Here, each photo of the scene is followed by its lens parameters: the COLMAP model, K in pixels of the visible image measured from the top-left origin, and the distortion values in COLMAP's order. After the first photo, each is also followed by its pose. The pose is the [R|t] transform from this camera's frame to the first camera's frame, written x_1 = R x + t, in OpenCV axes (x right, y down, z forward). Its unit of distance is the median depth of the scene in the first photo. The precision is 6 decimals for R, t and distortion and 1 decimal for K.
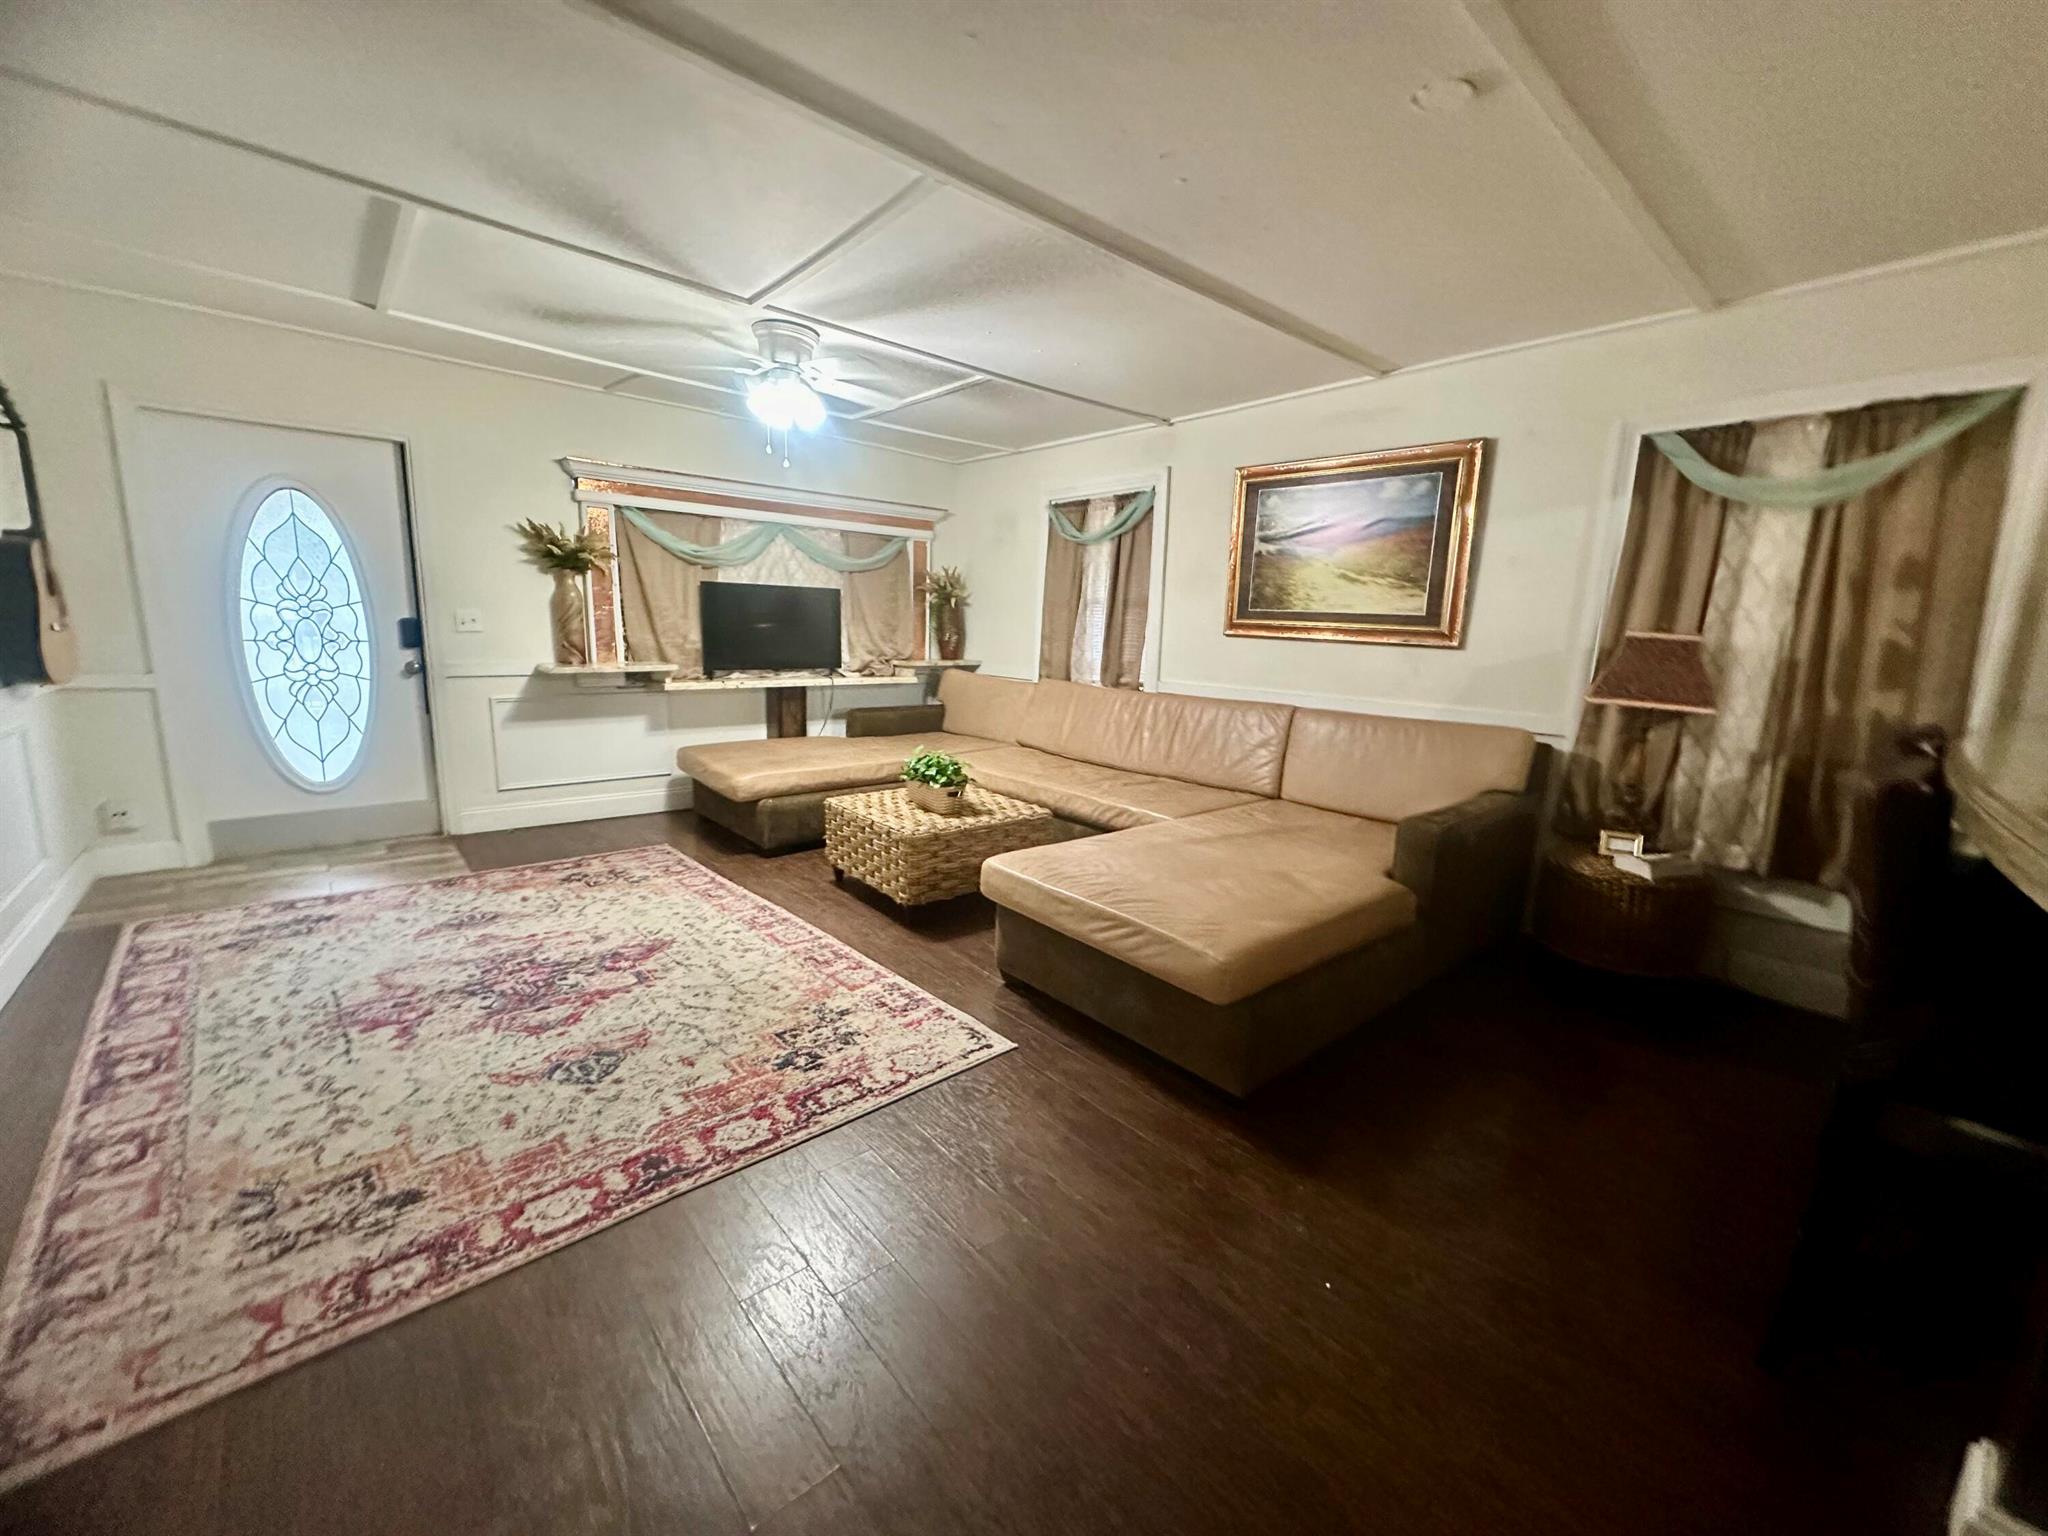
lens RADIAL K [[815.0, 0, 1030.2], [0, 815.0, 761.6], [0, 0, 1]] dist [-0.000511, 0.000404]
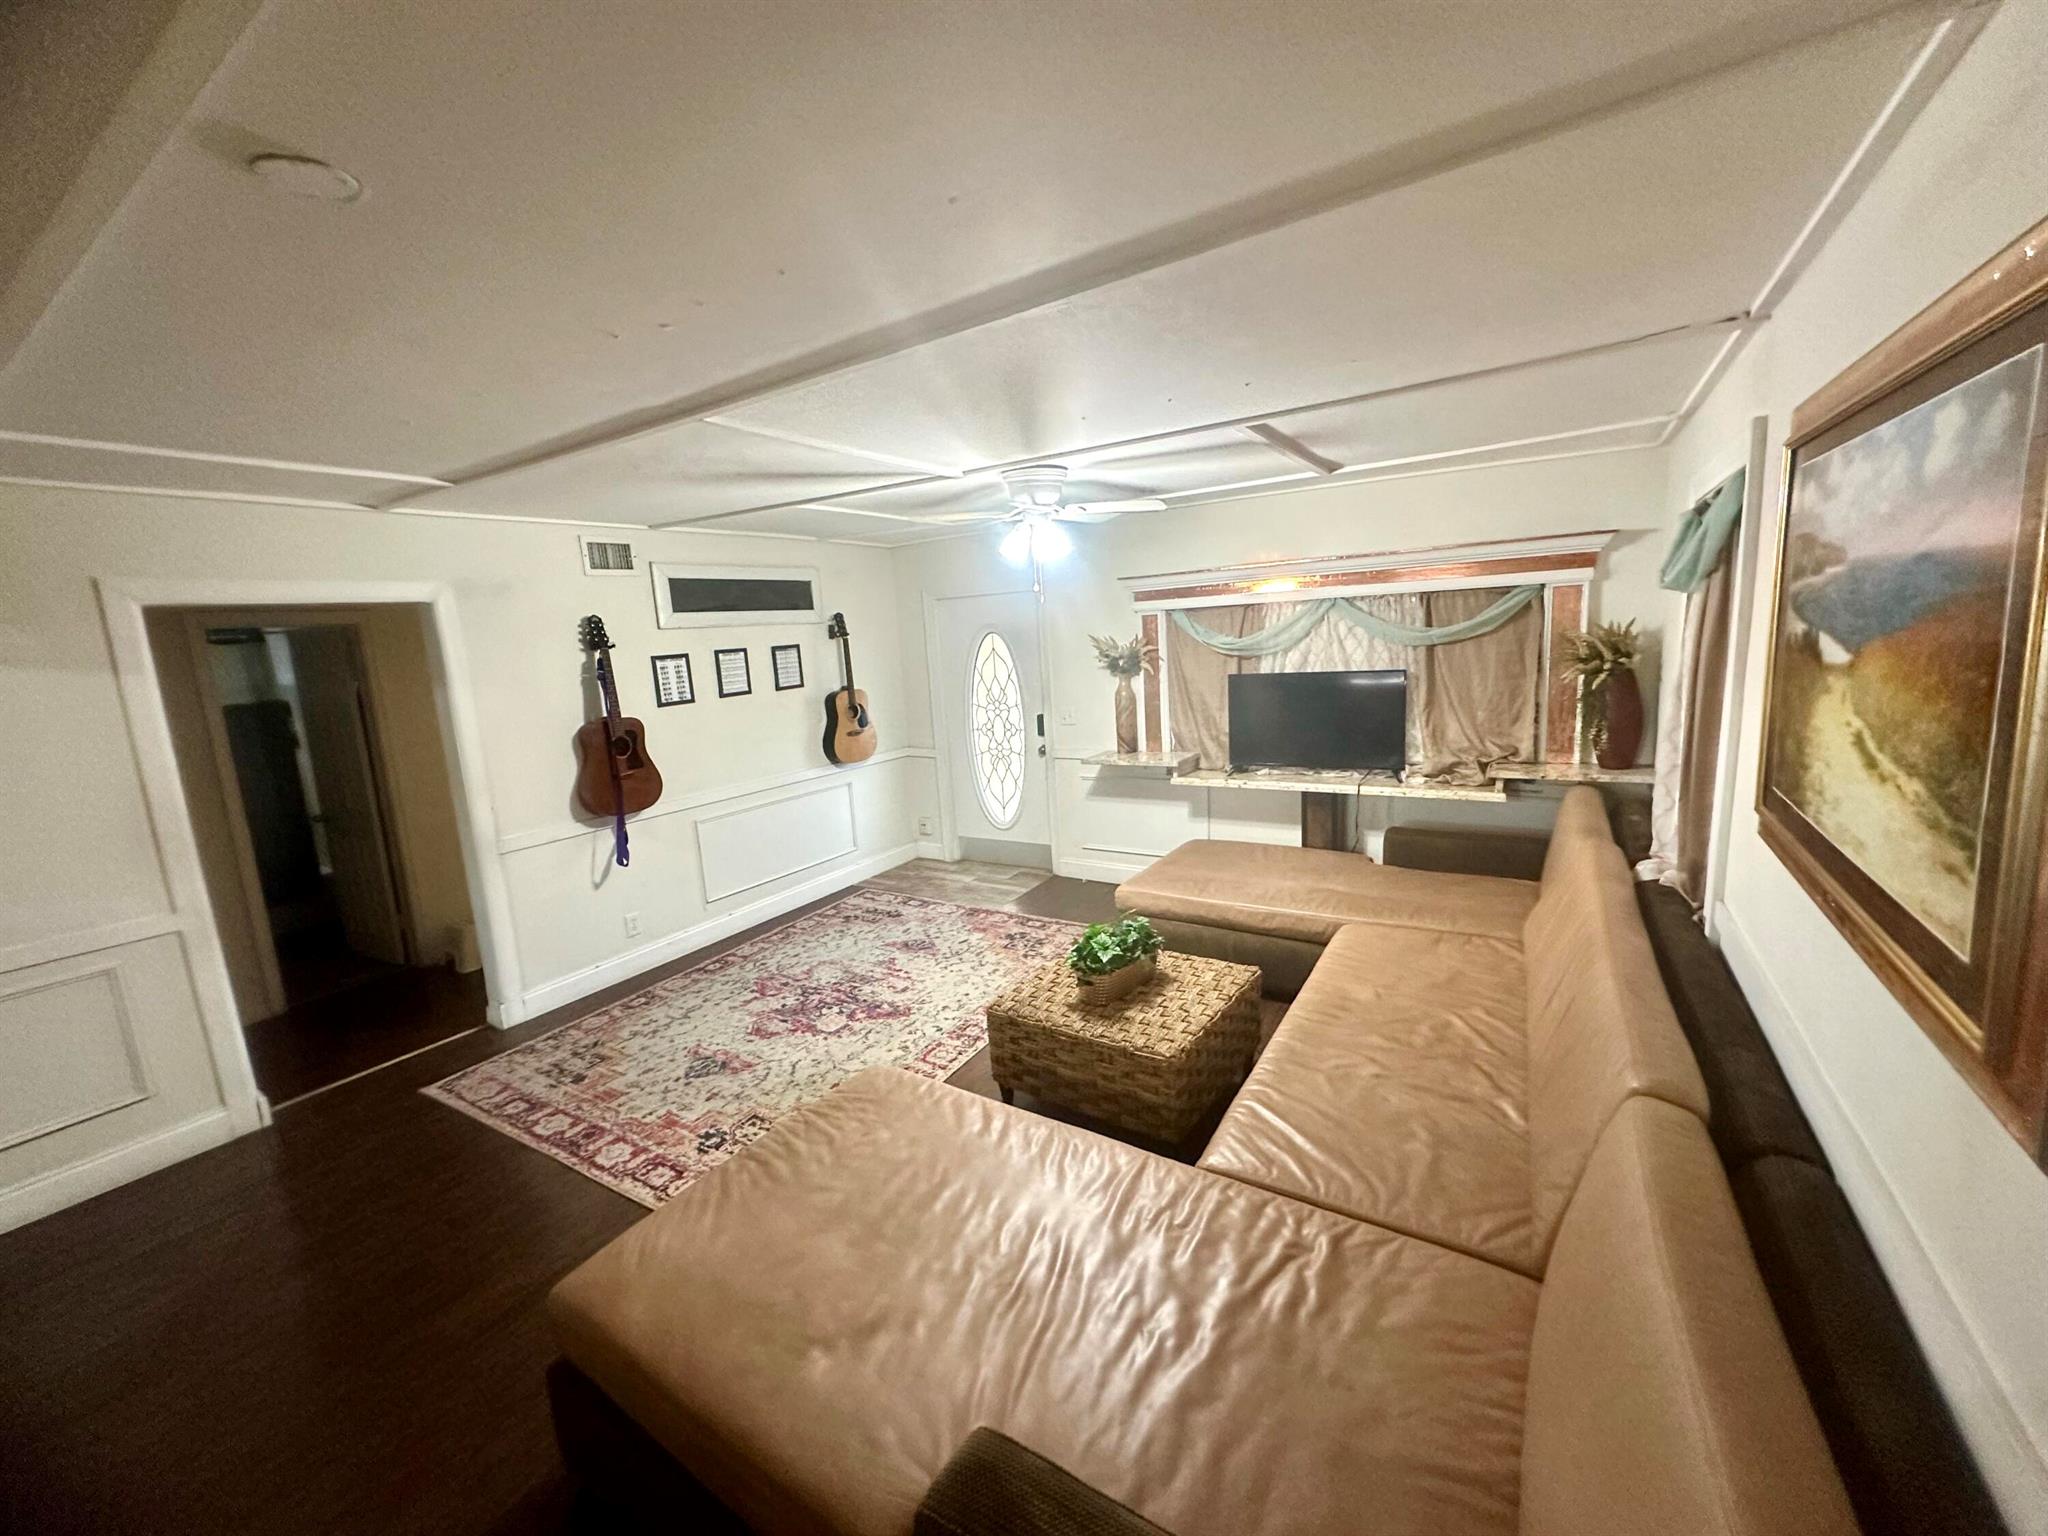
lens RADIAL K [[815.0, 0, 1020.8], [0, 815.0, 763.9], [0, 0, 1]] dist [-0.000511, 0.000404]
pose [[0.270925, 0.107342, -0.956597, 0.712468], [-0.095572, 0.991852, 0.084231, -0.263645], [0.957844, 0.068603, 0.278976, 0.753511]]
